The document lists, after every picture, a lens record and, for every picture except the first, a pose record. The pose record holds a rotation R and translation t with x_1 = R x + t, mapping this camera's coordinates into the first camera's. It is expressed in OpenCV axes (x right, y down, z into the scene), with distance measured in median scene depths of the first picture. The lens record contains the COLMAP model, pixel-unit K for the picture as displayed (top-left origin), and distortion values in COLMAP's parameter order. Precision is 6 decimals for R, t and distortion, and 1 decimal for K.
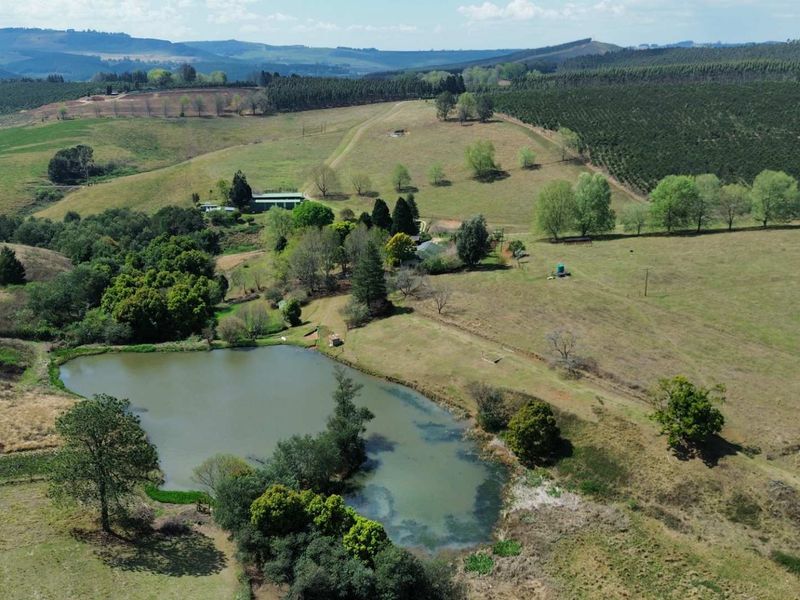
lens RADIAL K [[815.3, 0, 400.0], [0, 815.3, 300.0], [0, 0, 1]] dist [0.099647, -0.165695]
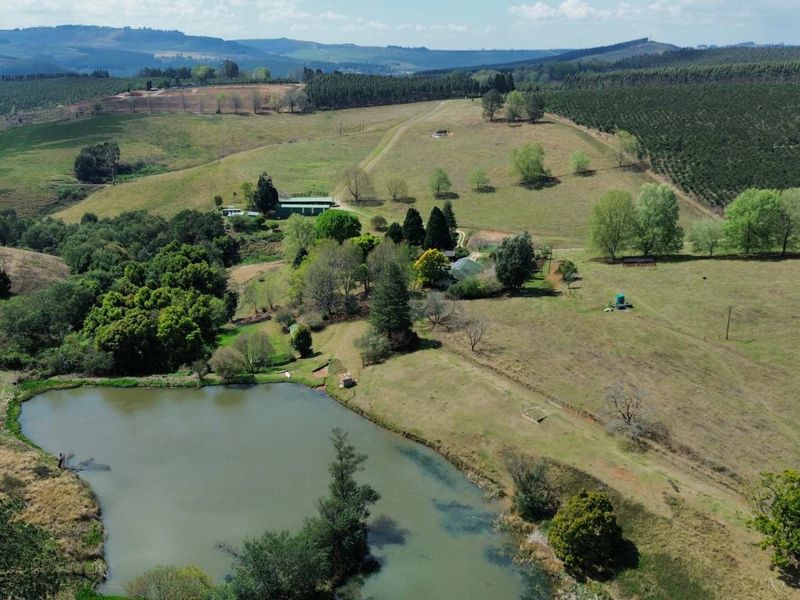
lens RADIAL K [[815.3, 0, 400.0], [0, 815.3, 300.0], [0, 0, 1]] dist [0.099647, -0.165695]
pose [[0.998194, 0.025495, -0.054401, 0.014170], [-0.025480, 0.999675, 0.000961, -0.026809], [0.054408, 0.000427, 0.998519, 0.123504]]
